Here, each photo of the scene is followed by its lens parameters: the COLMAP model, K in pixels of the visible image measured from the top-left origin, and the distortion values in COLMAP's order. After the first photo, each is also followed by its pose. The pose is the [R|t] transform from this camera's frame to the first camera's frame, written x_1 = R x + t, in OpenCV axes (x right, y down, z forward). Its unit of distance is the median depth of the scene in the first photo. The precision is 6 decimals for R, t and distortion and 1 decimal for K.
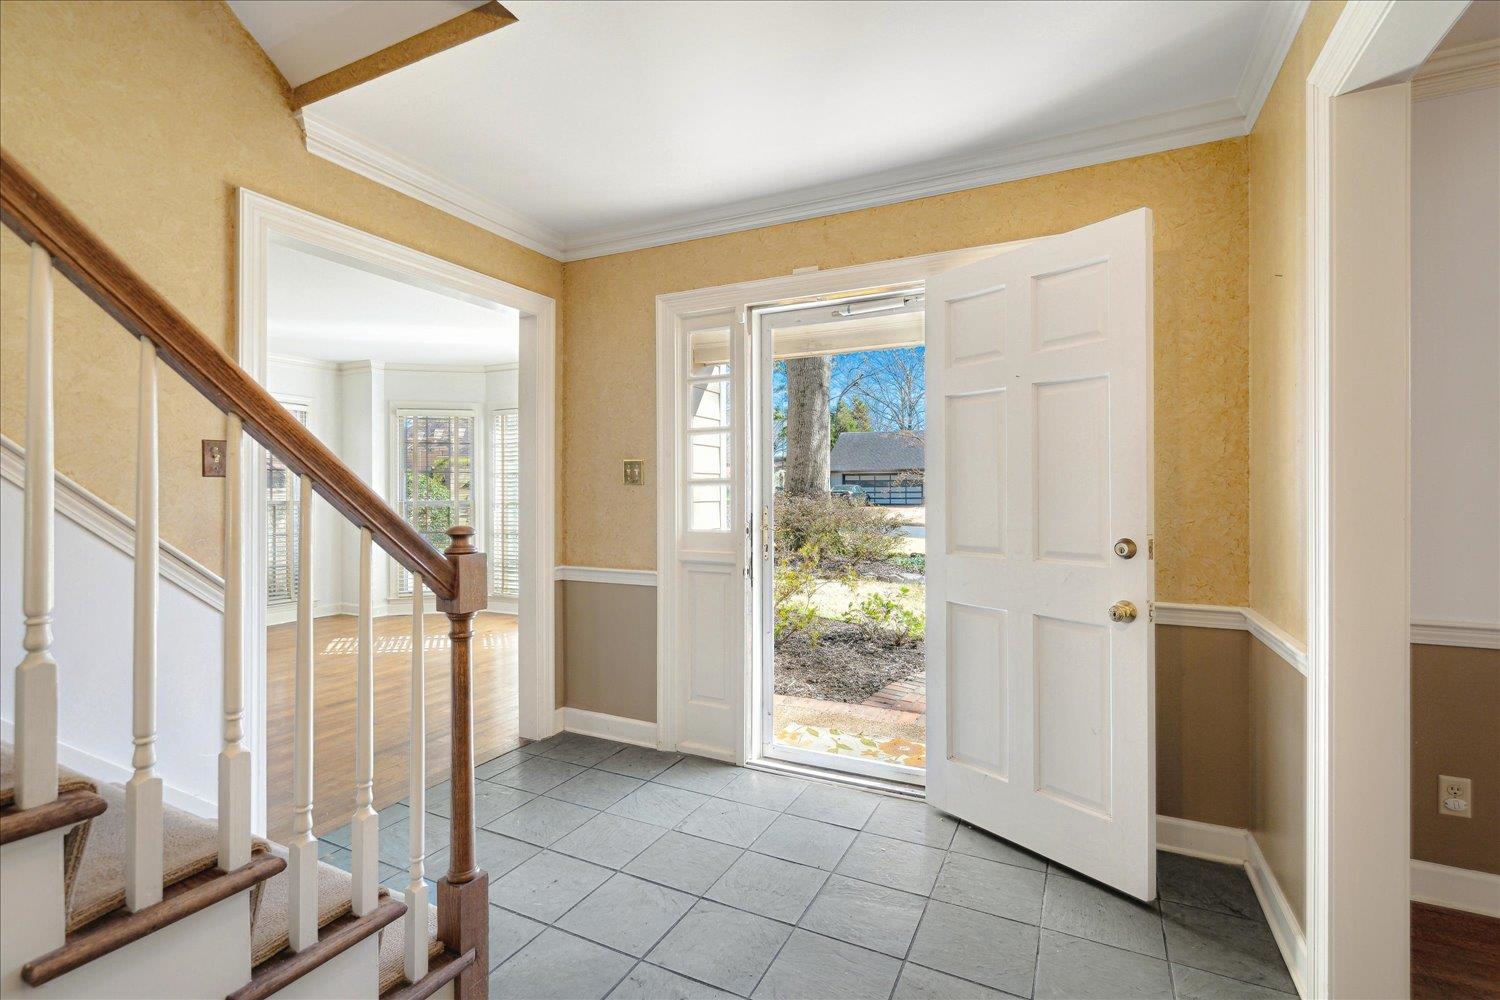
lens RADIAL K [[687.5, 0, 742.6], [0, 687.5, 495.0], [0, 0, 1]] dist [-0.003054, 0.000145]
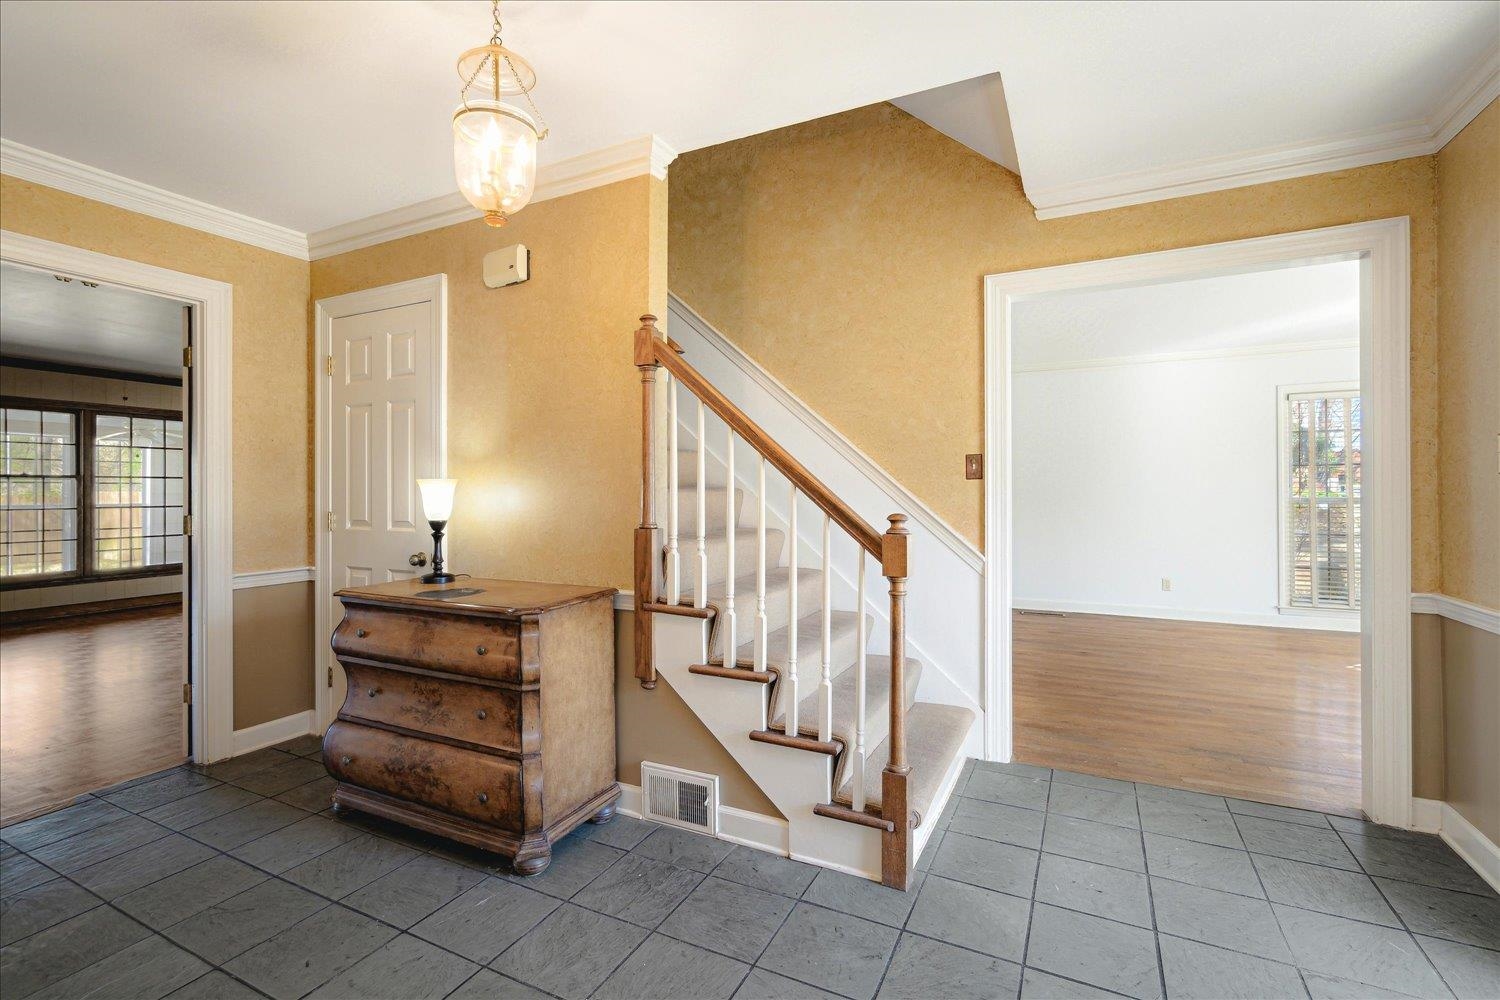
lens RADIAL K [[687.5, 0, 742.6], [0, 687.5, 495.0], [0, 0, 1]] dist [-0.003054, 0.000145]
pose [[-0.005100, 0.004192, -0.999978, 0.568855], [0.000341, 0.999991, 0.004190, 0.000581], [0.999987, -0.000320, -0.005101, 0.410769]]
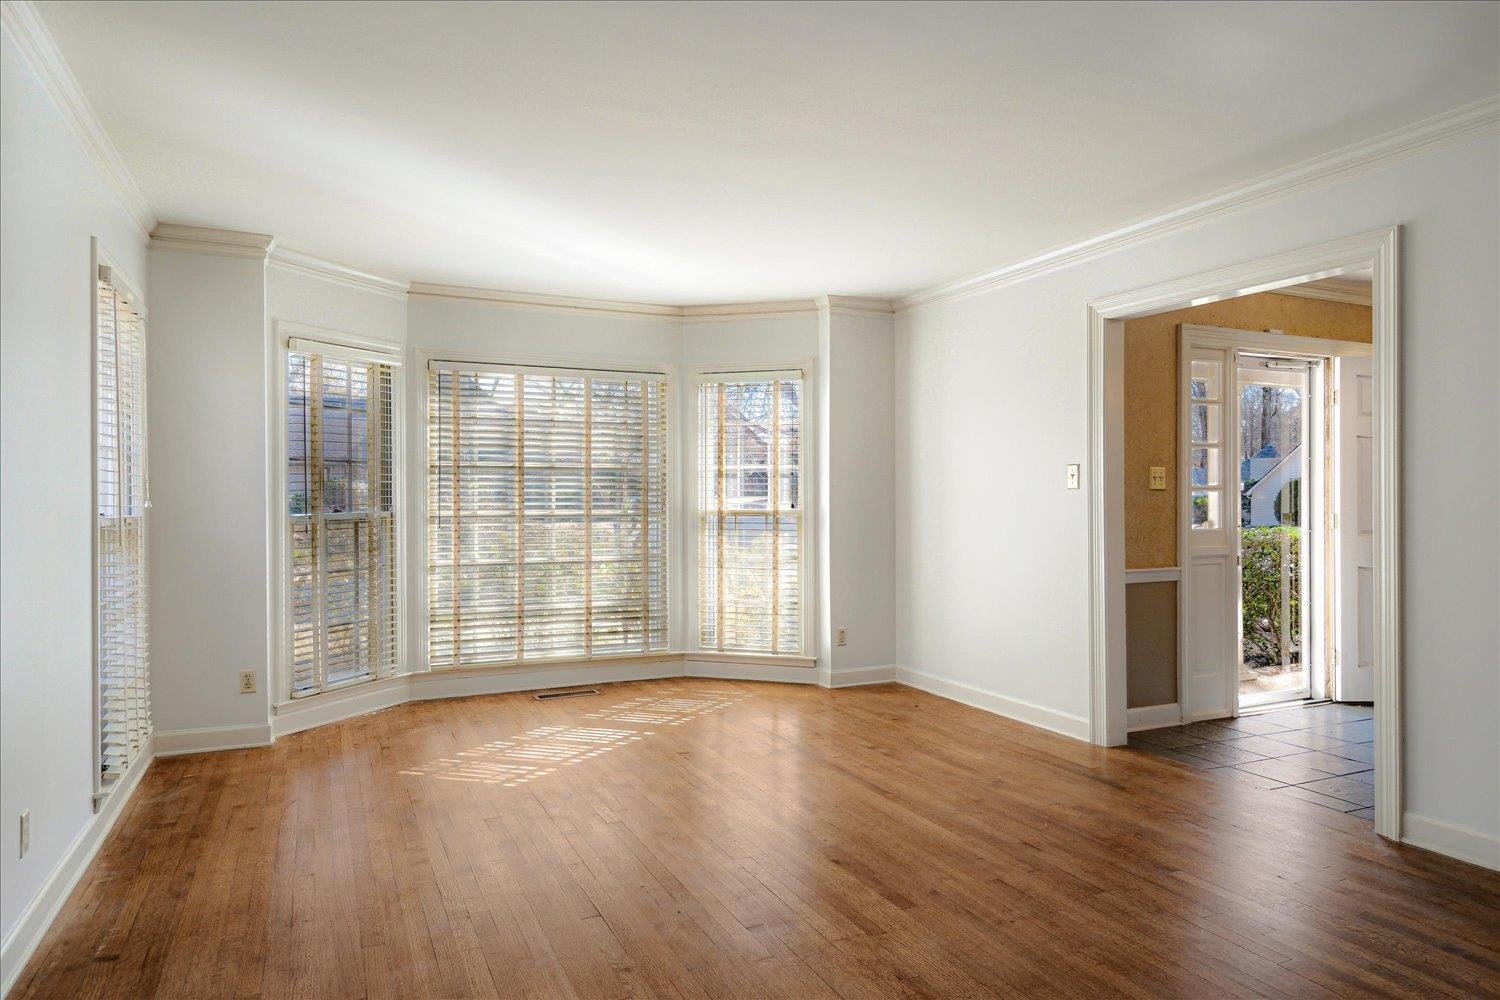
lens RADIAL K [[921.8, 0, 750.0], [0, 921.8, 500.0], [0, 0, 1]] dist [0.001751, 0.000926]
pose [[0.617810, -0.000985, 0.786327, -2.165657], [0.003545, 0.999993, -0.001533, 0.002043], [-0.786319, 0.003734, 0.617809, 0.768471]]
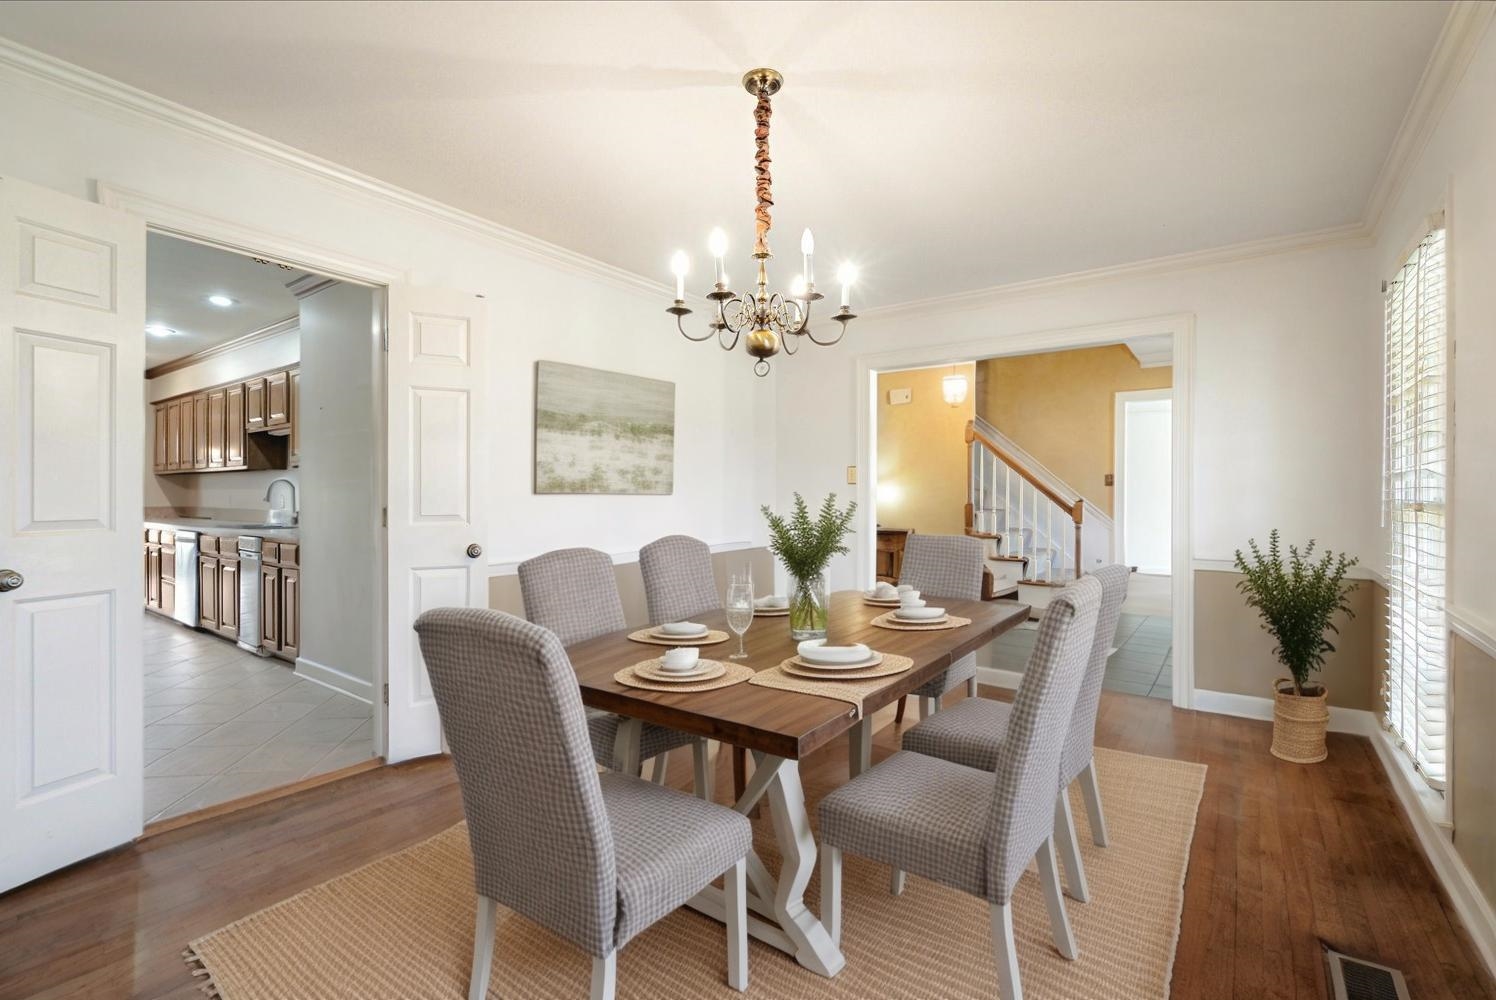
lens RADIAL K [[685.7, 0, 740.6], [0, 685.7, 495.0], [0, 0, 1]] dist [-0.003054, 0.000145]
pose [[-0.174273, 0.000362, -0.984697, 2.098631], [-0.007109, 0.999973, 0.001626, 0.016825], [0.984672, 0.007284, -0.174265, -0.089702]]
